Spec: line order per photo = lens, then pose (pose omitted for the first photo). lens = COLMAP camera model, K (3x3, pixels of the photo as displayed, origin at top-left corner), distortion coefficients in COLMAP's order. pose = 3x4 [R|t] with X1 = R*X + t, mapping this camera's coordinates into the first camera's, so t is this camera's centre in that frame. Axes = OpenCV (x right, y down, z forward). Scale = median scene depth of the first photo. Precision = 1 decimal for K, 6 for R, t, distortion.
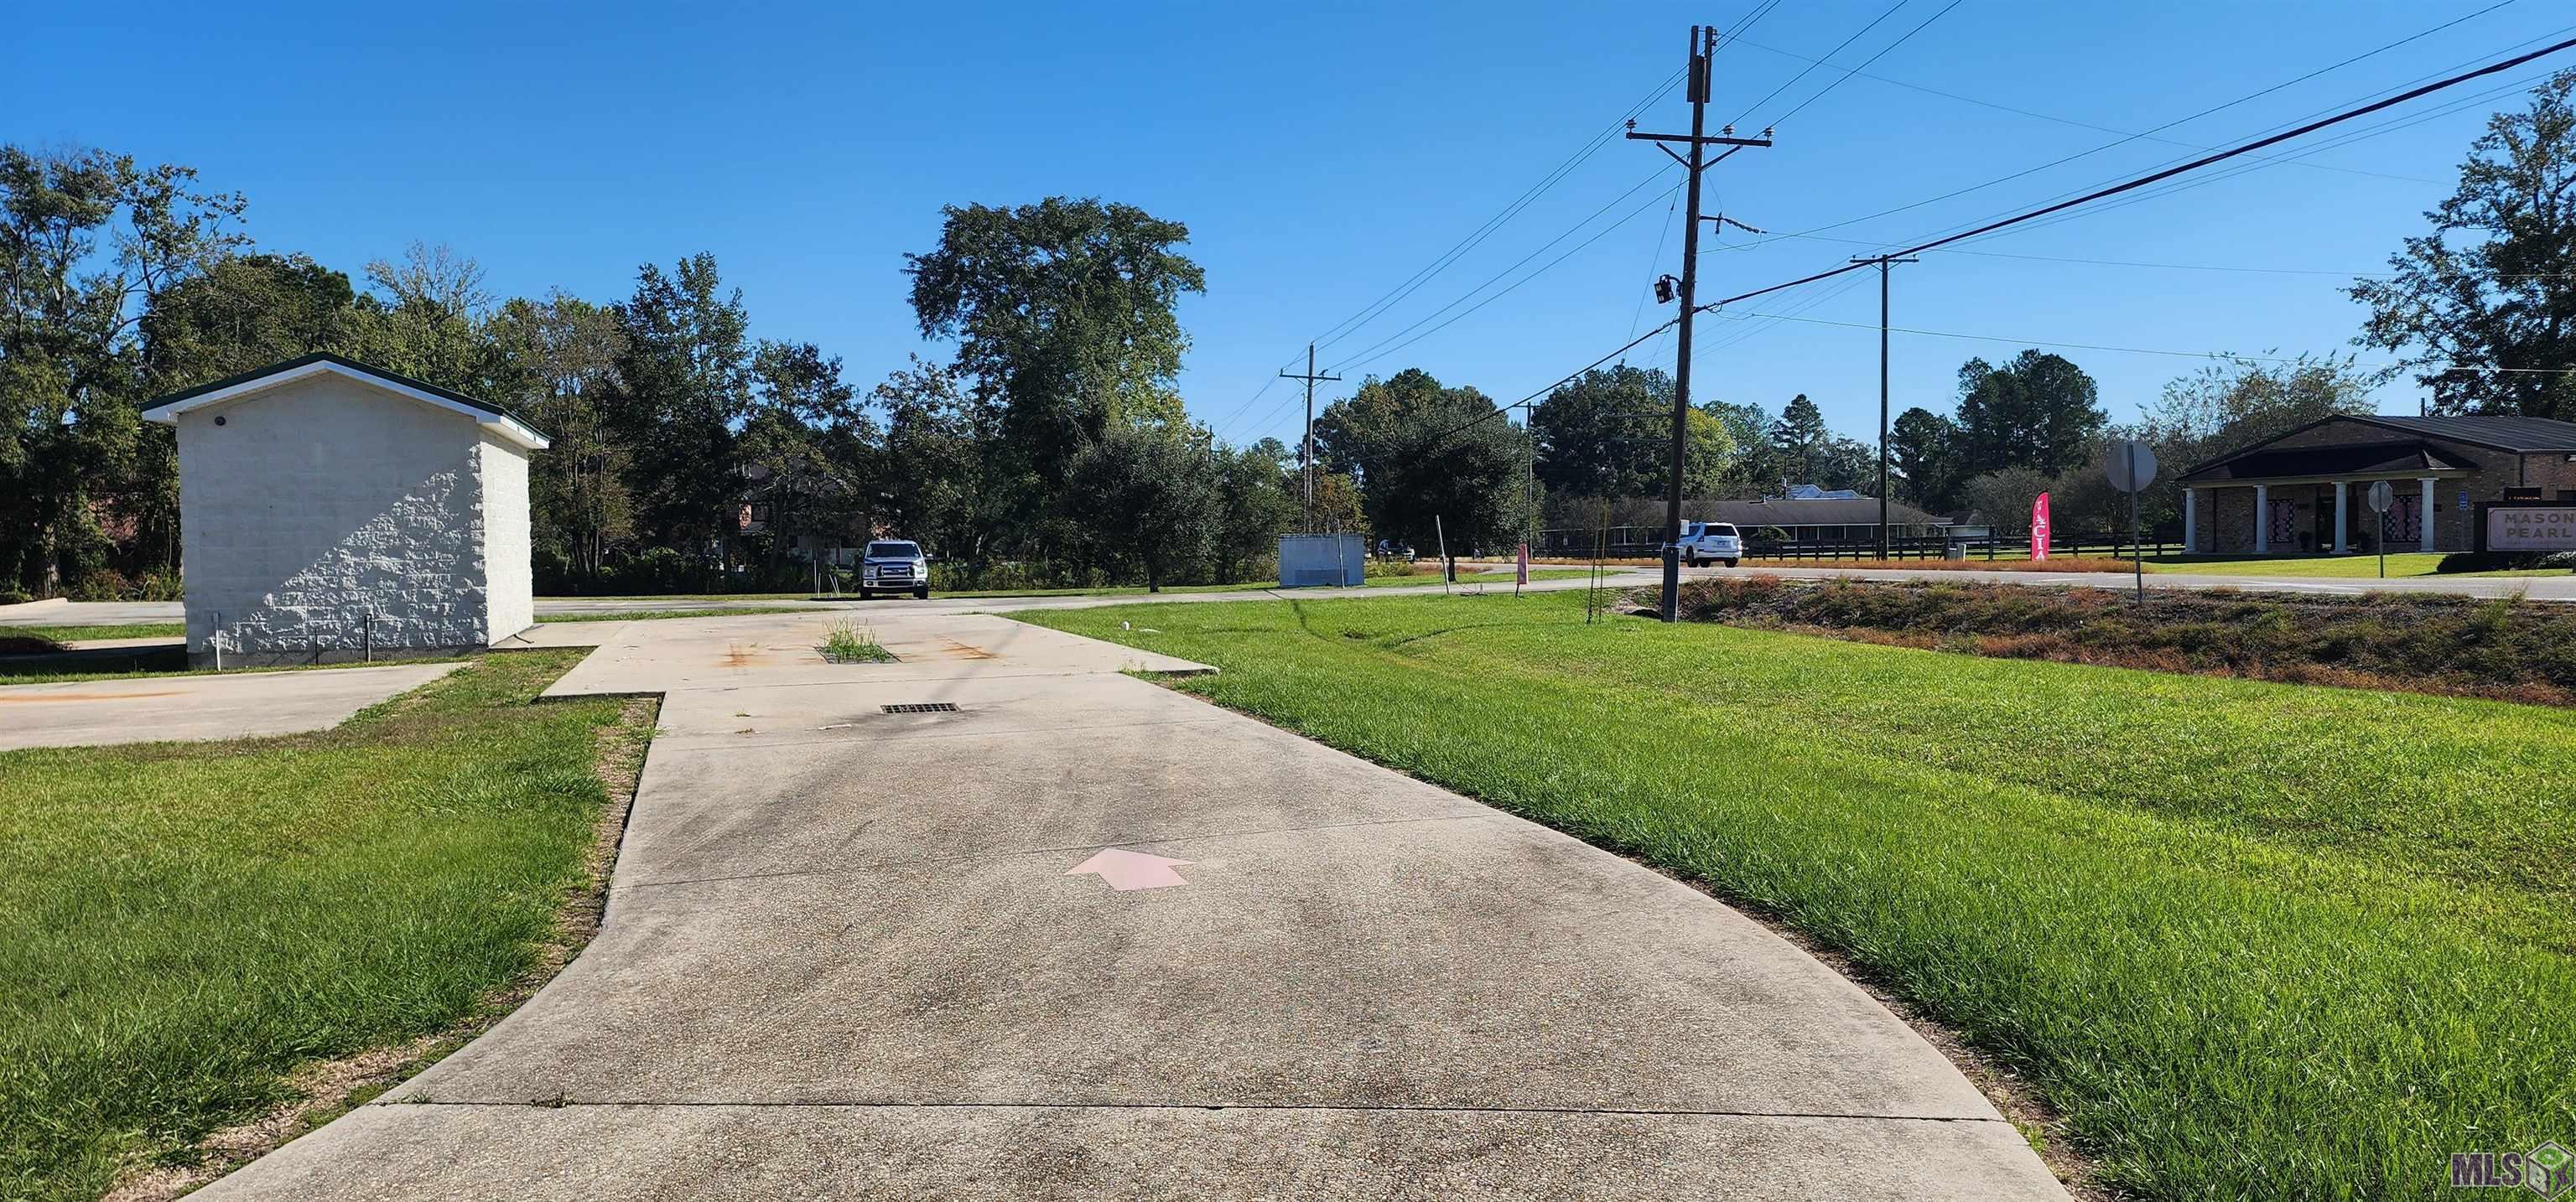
lens RADIAL K [[1726.5, 0, 1277.0], [0, 1726.5, 623.2], [0, 0, 1]] dist [0.074127, -0.051045]
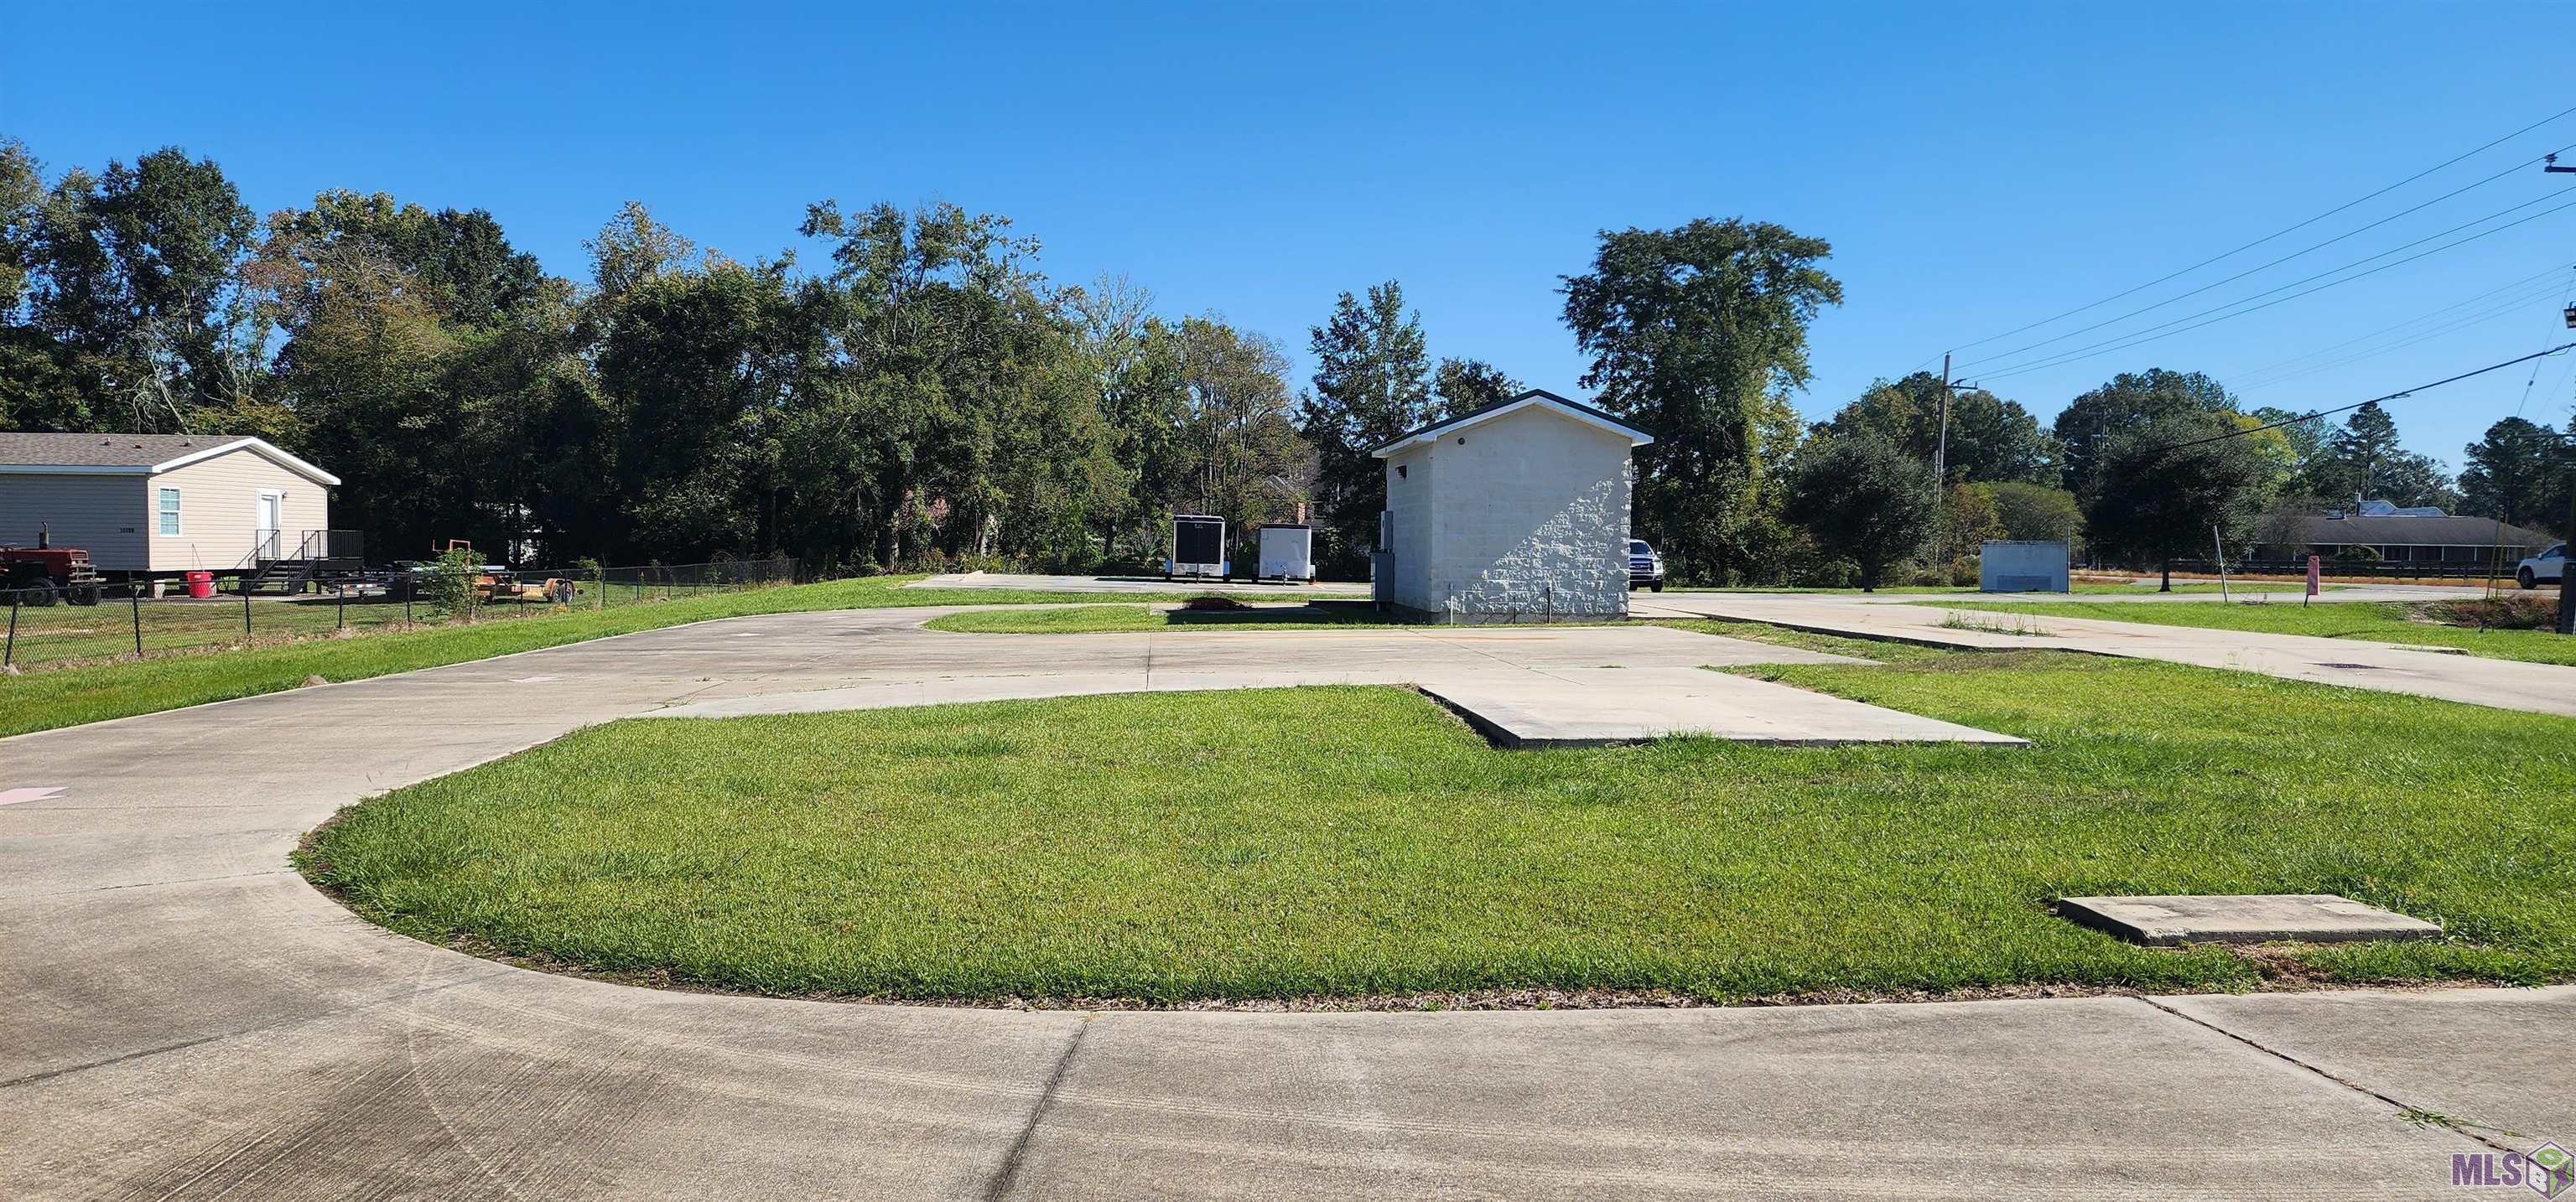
lens RADIAL K [[1726.5, 0, 1249.4], [0, 1726.5, 643.1], [0, 0, 1]] dist [0.074127, -0.051045]
pose [[0.971321, 0.039000, -0.234553, -0.147175], [-0.036525, 0.999222, 0.014887, 0.008821], [0.234951, -0.005893, 0.971989, -0.110035]]
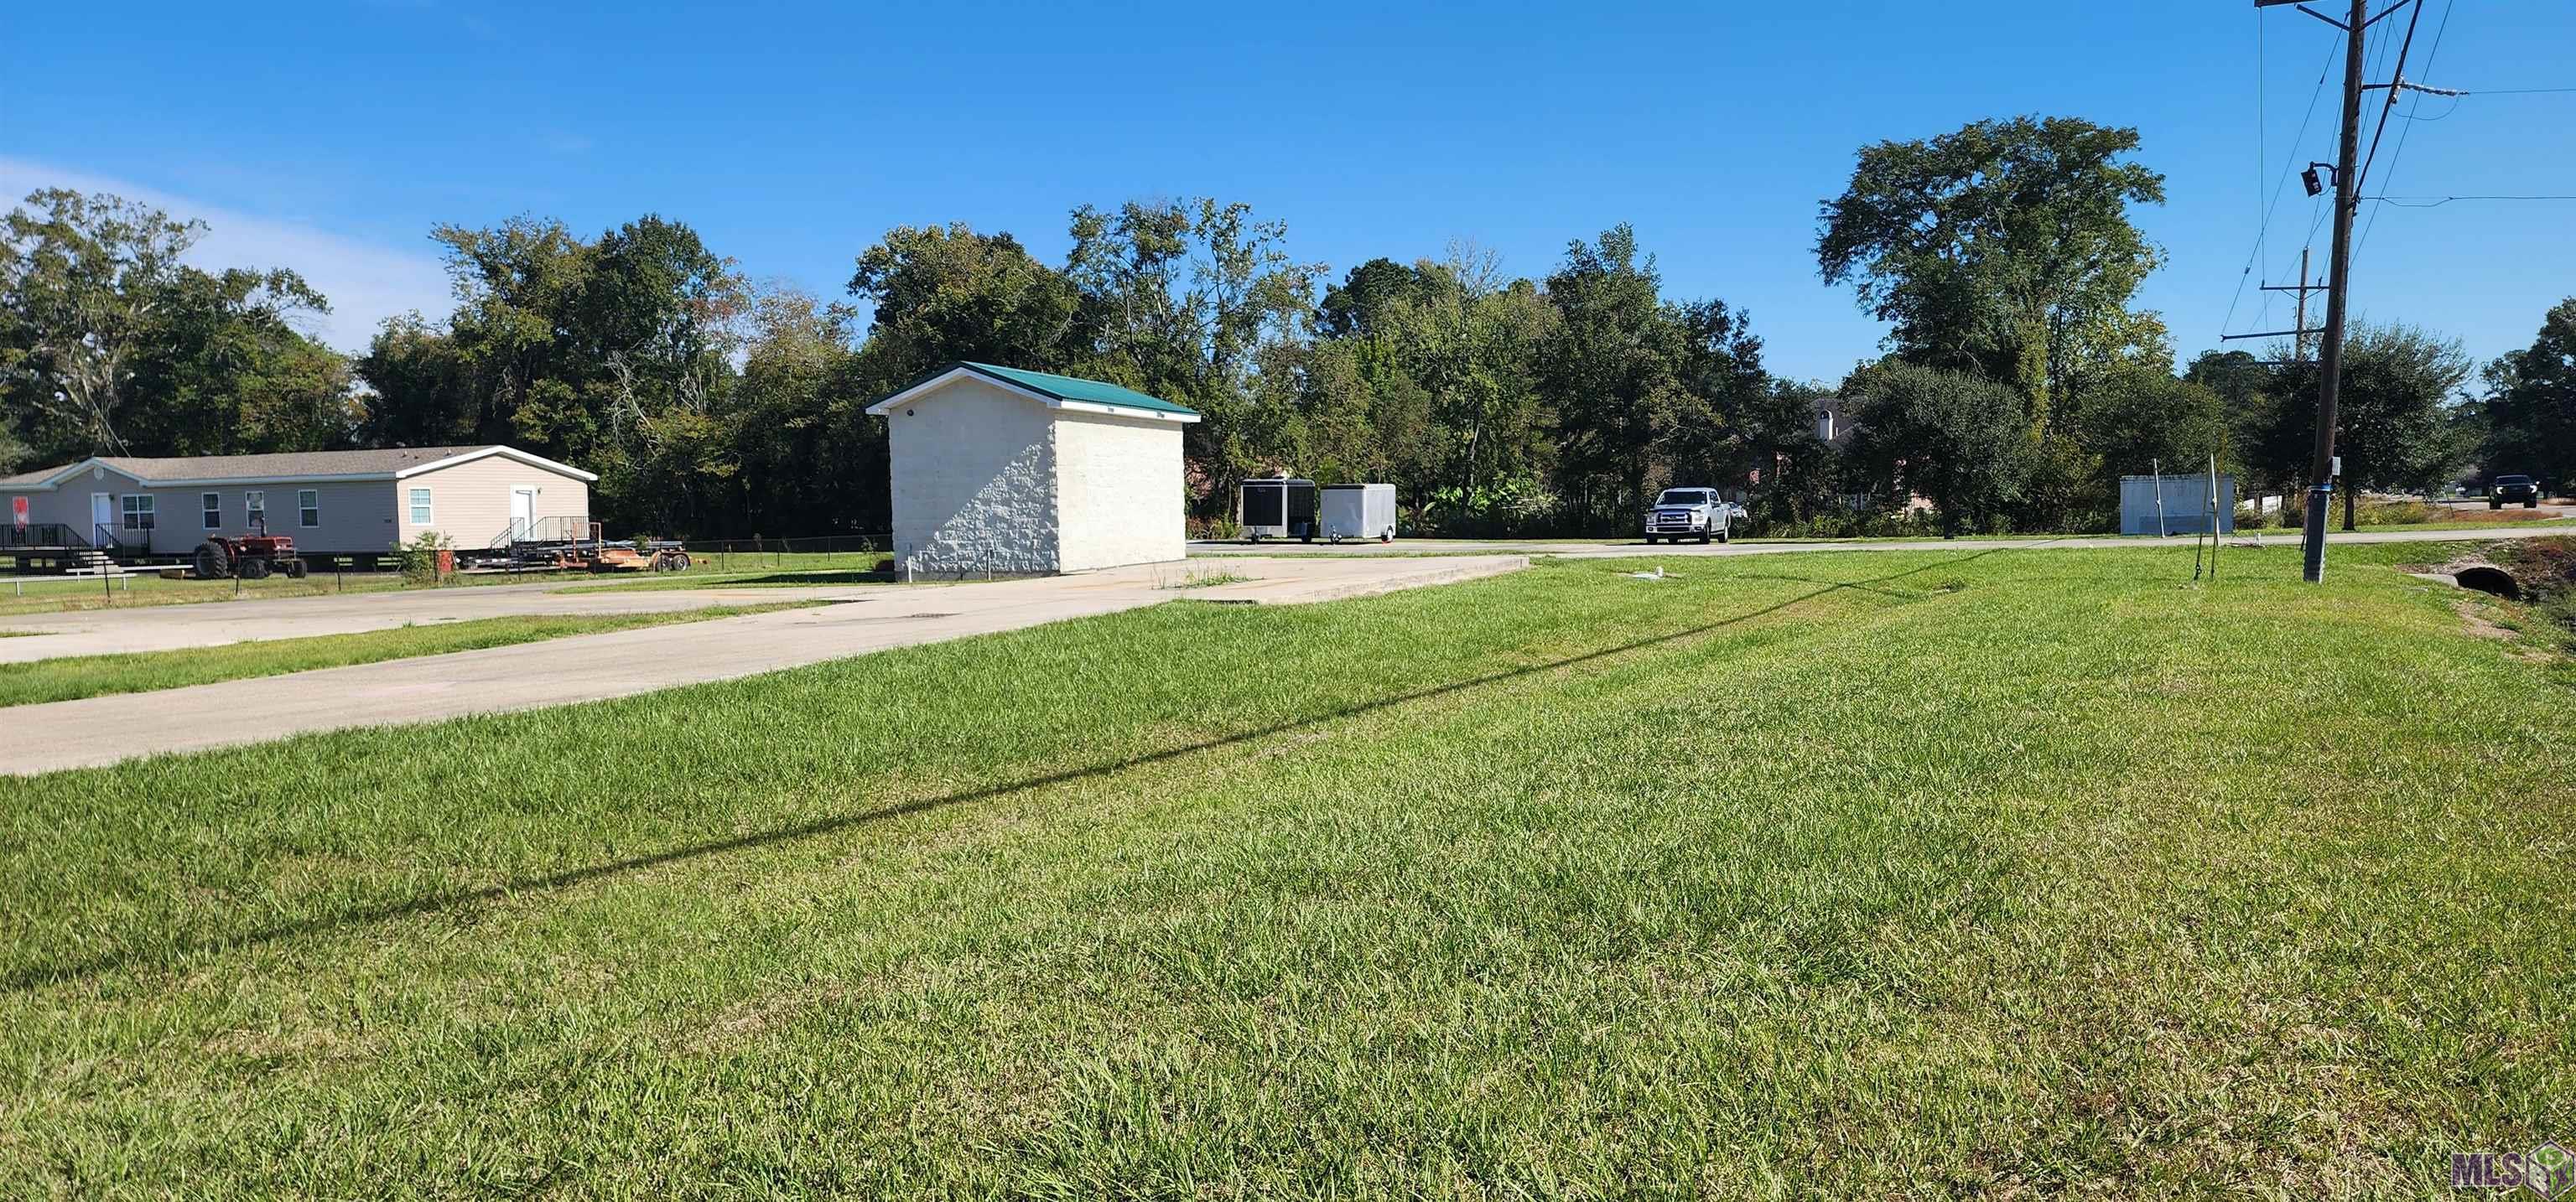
lens RADIAL K [[1726.5, 0, 1301.6], [0, 1726.5, 618.6], [0, 0, 1]] dist [0.074127, -0.051045]
pose [[0.792683, 0.038821, -0.608397, 0.182047], [-0.021503, 0.999130, 0.035737, -0.000899], [0.609254, -0.015246, 0.792828, 0.015973]]
